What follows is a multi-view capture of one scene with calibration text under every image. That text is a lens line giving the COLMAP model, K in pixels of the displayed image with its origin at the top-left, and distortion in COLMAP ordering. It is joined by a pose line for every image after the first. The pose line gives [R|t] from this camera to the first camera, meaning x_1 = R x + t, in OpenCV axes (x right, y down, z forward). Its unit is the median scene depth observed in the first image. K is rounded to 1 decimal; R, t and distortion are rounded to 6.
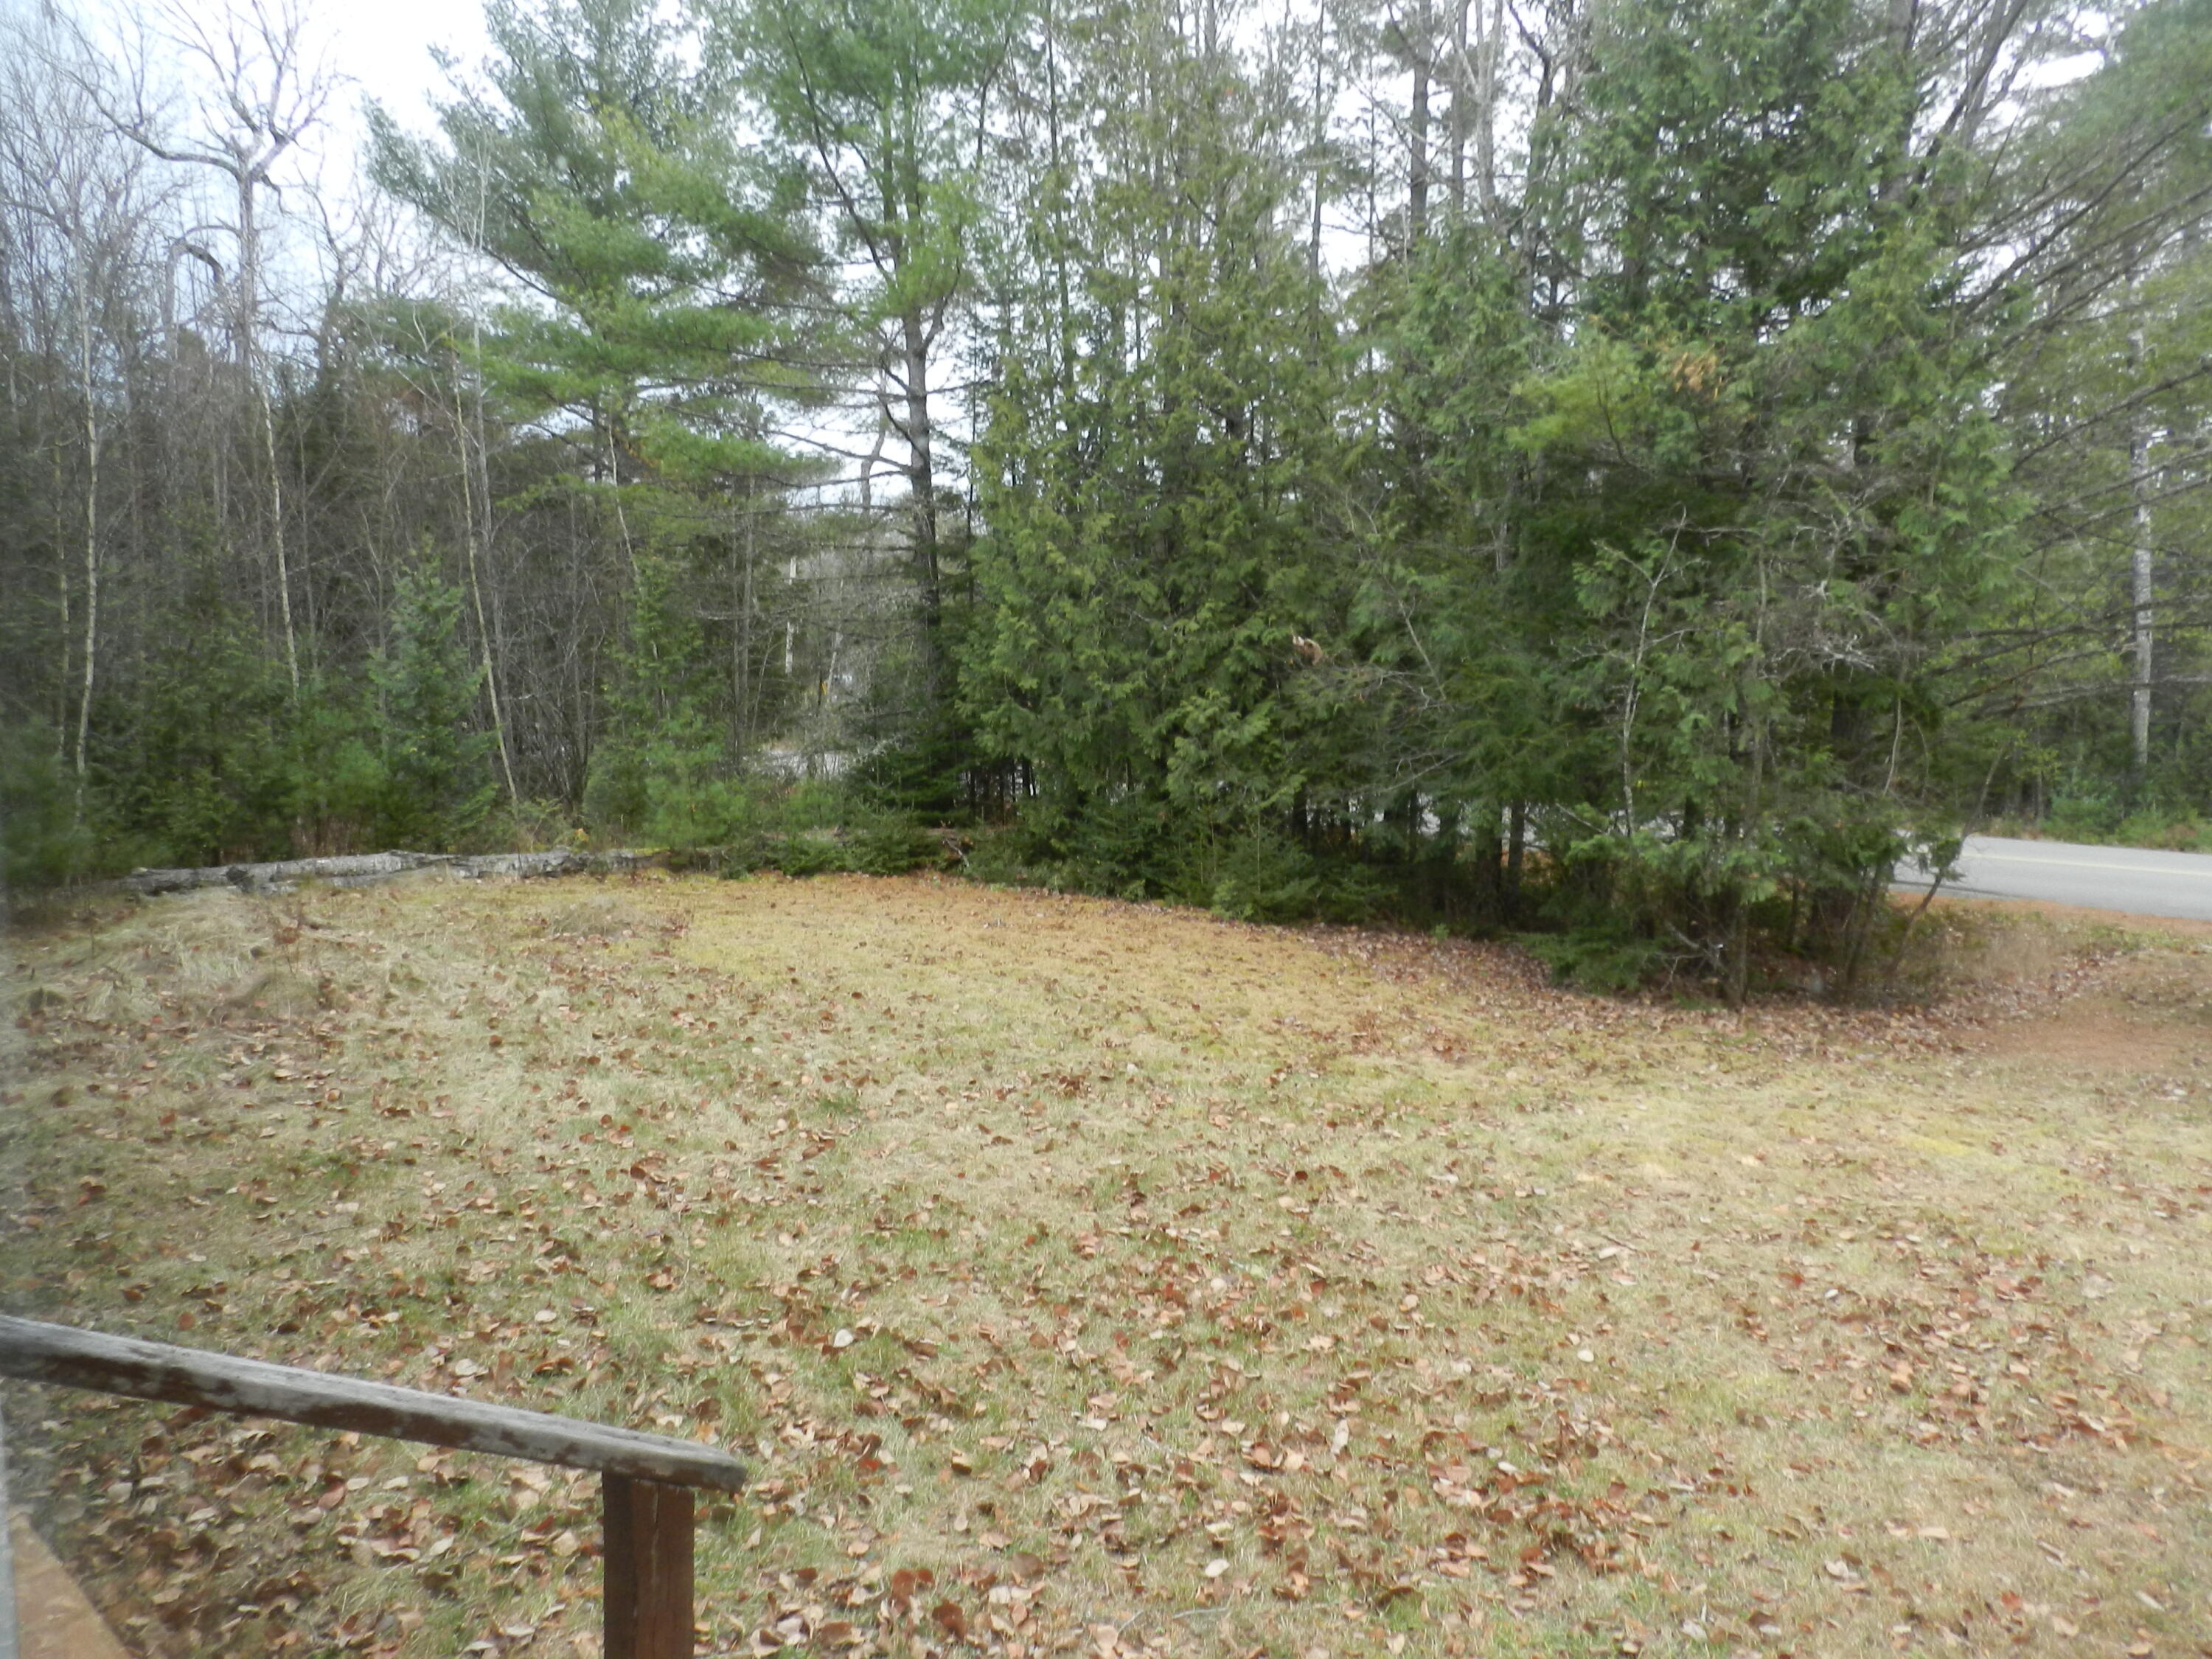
lens RADIAL K [[1528.0, 0, 1105.7], [0, 1528.0, 834.8], [0, 0, 1]] dist [0.040048, -0.007779]
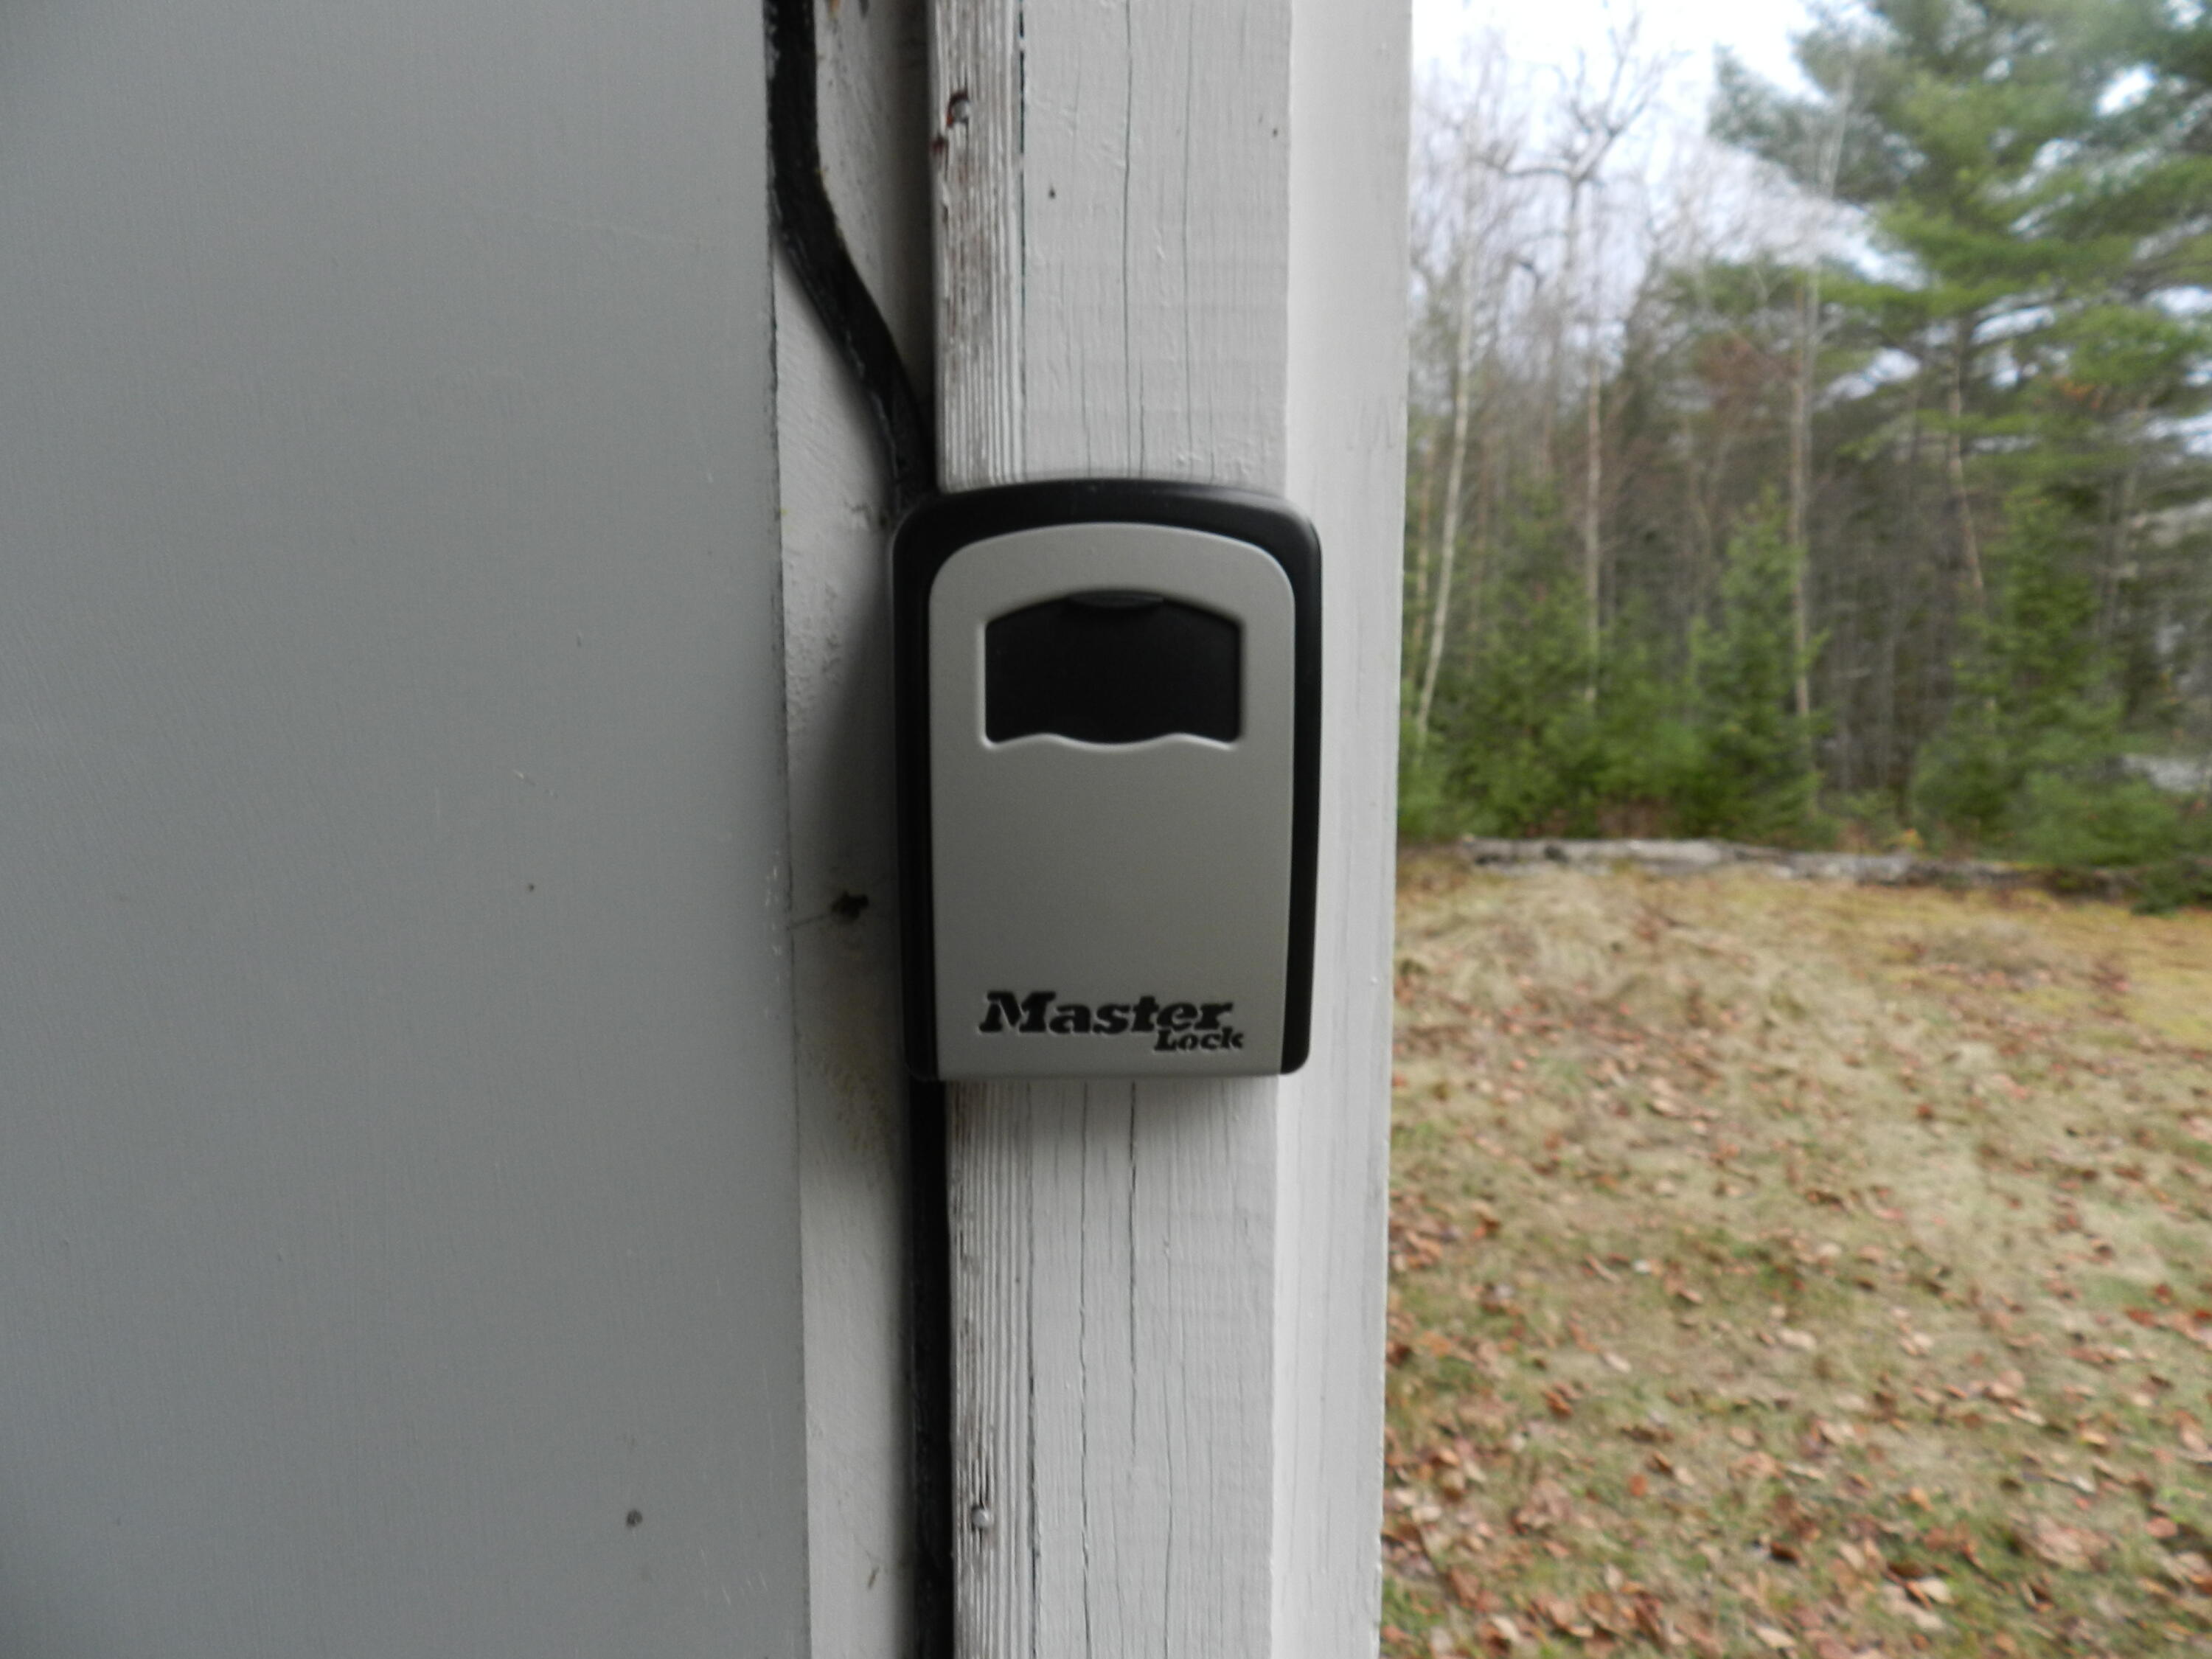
lens RADIAL K [[1528.0, 0, 1105.2], [0, 1528.0, 828.3], [0, 0, 1]] dist [0.040048, -0.007779]
pose [[0.727854, 0.078364, -0.681239, -0.180664], [-0.078455, 0.996442, 0.030799, 0.006172], [0.681229, 0.031029, 0.731412, 0.177853]]
